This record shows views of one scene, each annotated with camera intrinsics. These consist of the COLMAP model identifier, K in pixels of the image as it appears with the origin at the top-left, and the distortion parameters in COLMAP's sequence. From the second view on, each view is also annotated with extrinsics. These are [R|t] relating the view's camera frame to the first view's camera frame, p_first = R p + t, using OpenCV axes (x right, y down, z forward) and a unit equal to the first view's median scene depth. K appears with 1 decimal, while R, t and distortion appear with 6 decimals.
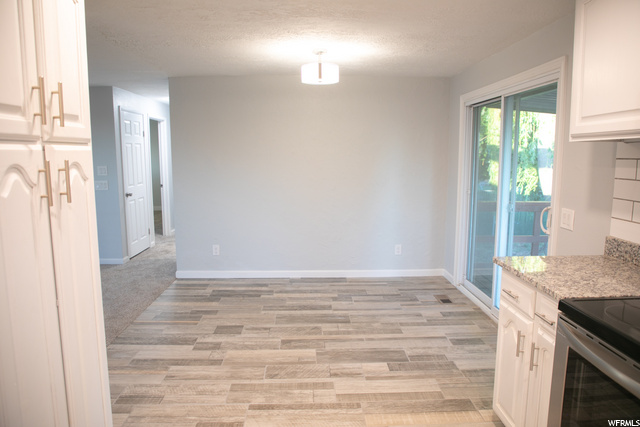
lens RADIAL K [[432.5, 0, 319.8], [0, 432.5, 212.6], [0, 0, 1]] dist [-0.068605, 0.013085]
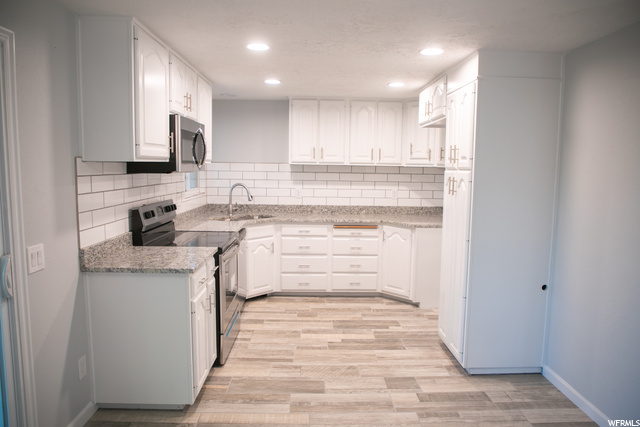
lens RADIAL K [[432.5, 0, 322.4], [0, 432.5, 212.8], [0, 0, 1]] dist [-0.068605, 0.013085]
pose [[-0.999797, -0.019260, 0.005856, -0.028821], [-0.017260, 0.969878, 0.242978, -0.270176], [-0.010360, 0.242827, -0.970014, 1.828852]]
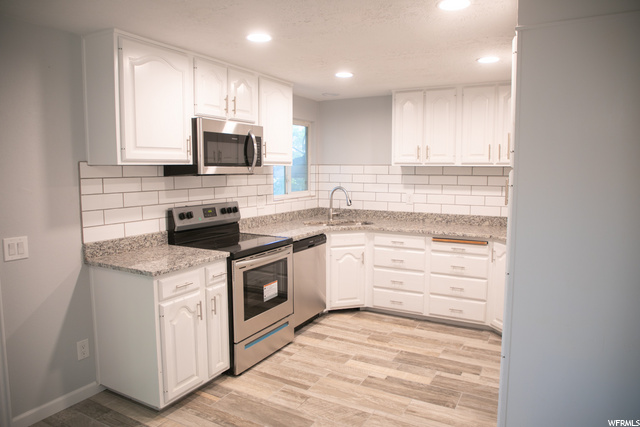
lens RADIAL K [[432.5, 0, 320.3], [0, 432.5, 210.6], [0, 0, 1]] dist [-0.068605, 0.013085]
pose [[-0.860133, -0.054414, 0.507159, -0.434256], [0.065829, 0.974136, 0.216160, -0.231638], [-0.505804, 0.219312, -0.834305, 1.563062]]
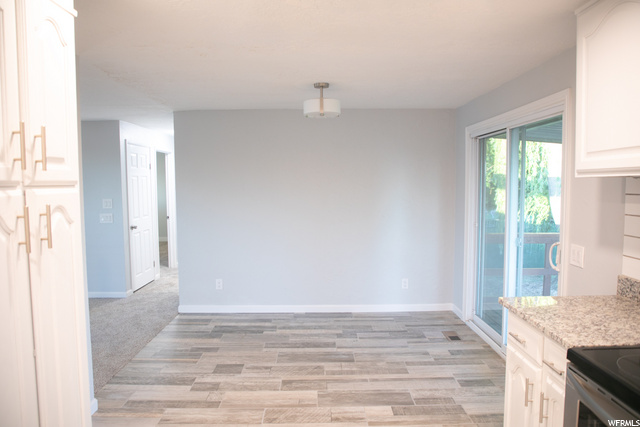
lens RADIAL K [[432.5, 0, 320.7], [0, 432.5, 213.1], [0, 0, 1]] dist [-0.068605, 0.013085]
pose [[0.999674, -0.005326, -0.024967, 0.024428], [0.003779, 0.998092, -0.061627, -0.019642], [0.025247, 0.061513, 0.997787, 0.022012]]
